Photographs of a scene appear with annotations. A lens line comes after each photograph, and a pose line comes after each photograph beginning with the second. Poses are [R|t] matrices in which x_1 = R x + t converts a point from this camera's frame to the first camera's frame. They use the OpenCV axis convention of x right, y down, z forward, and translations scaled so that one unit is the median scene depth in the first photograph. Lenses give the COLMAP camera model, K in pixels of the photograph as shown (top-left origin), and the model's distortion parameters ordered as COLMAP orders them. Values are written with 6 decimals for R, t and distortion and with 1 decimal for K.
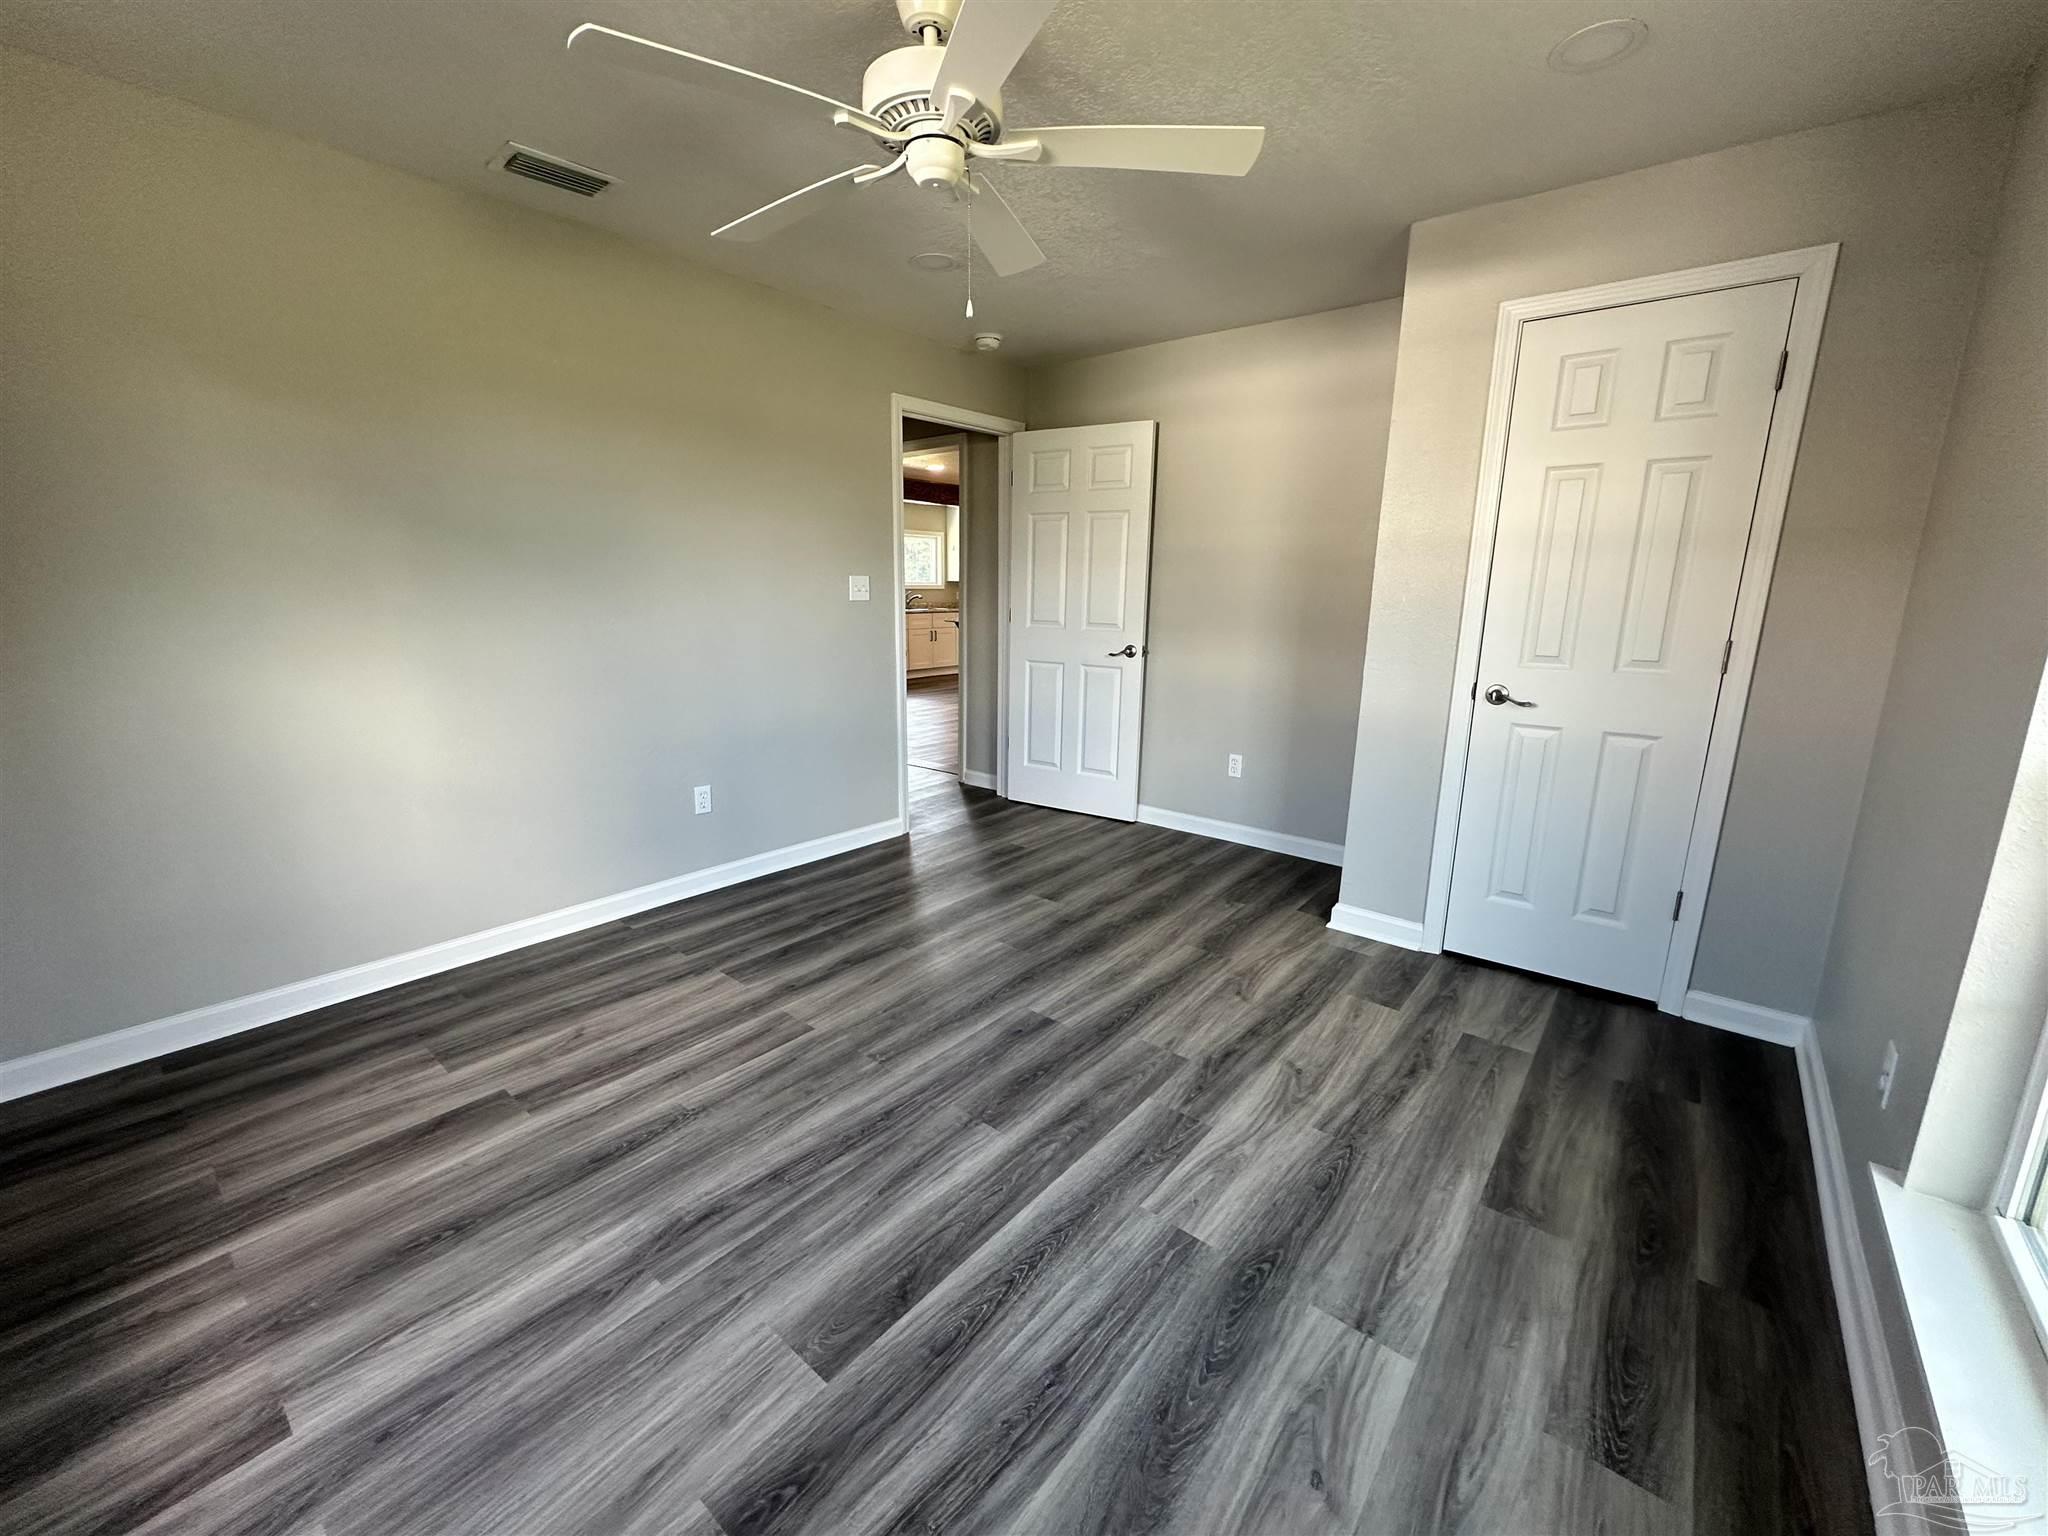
lens RADIAL K [[820.3, 0, 1023.6], [0, 820.3, 763.0], [0, 0, 1]] dist [0.000456, 0.000044]
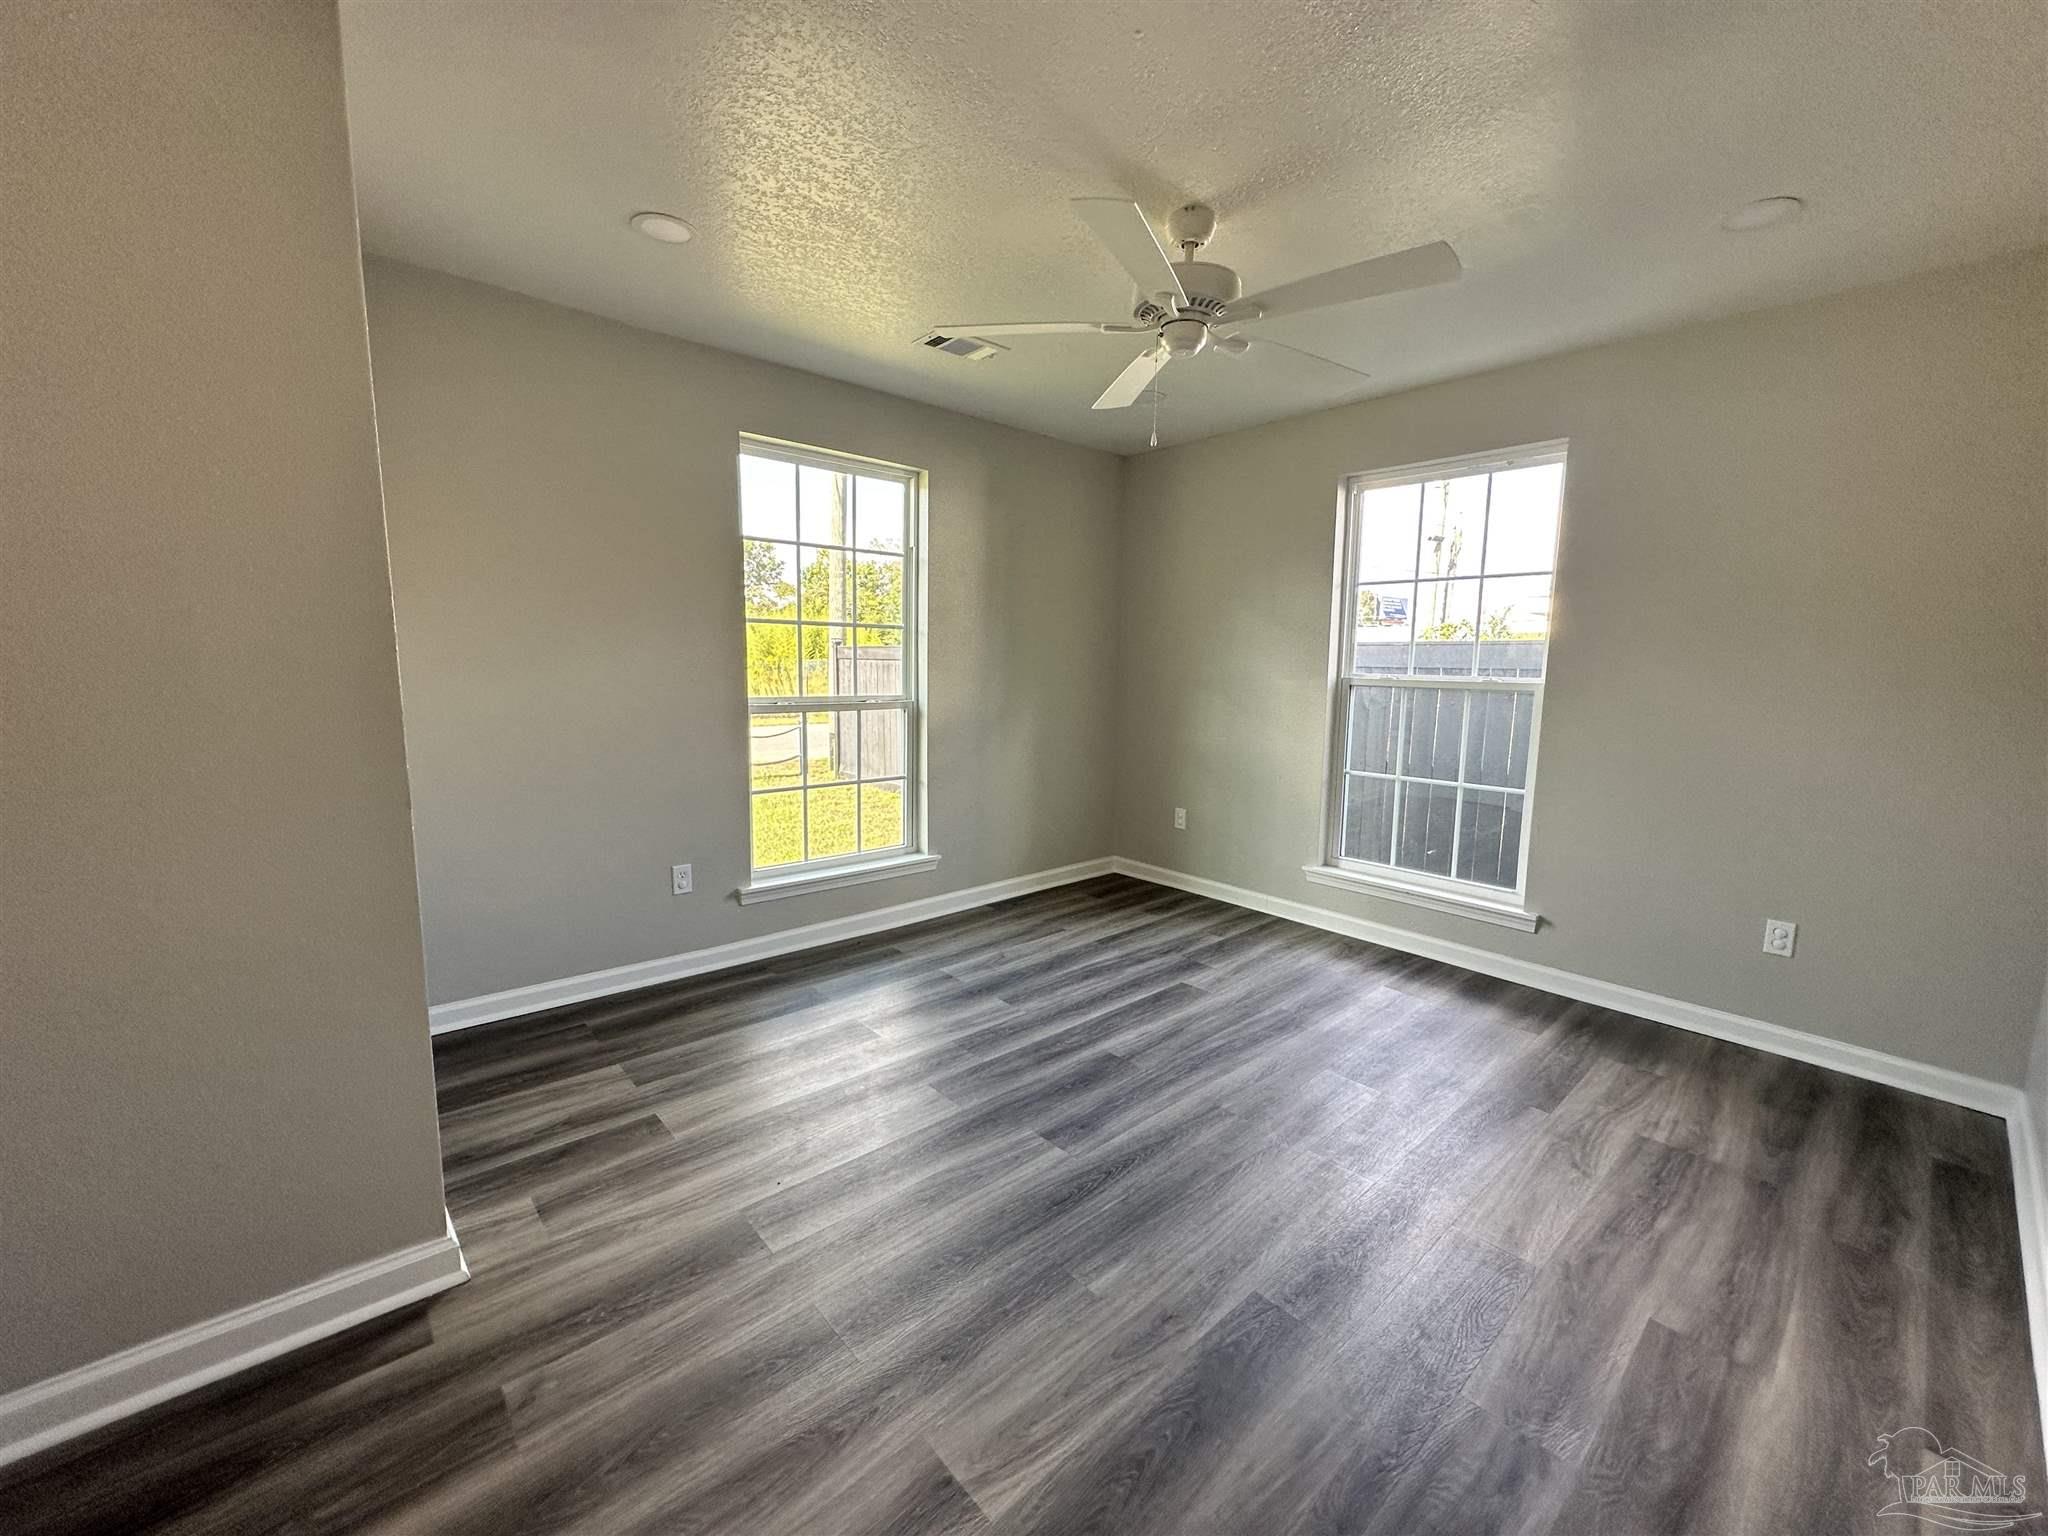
lens RADIAL K [[820.3, 0, 1023.6], [0, 820.3, 763.0], [0, 0, 1]] dist [0.000456, 0.000044]
pose [[-0.987725, -0.047174, 0.148906, -0.068711], [0.005388, 0.942448, 0.334310, -0.437681], [-0.156107, 0.331009, -0.930625, 2.023536]]
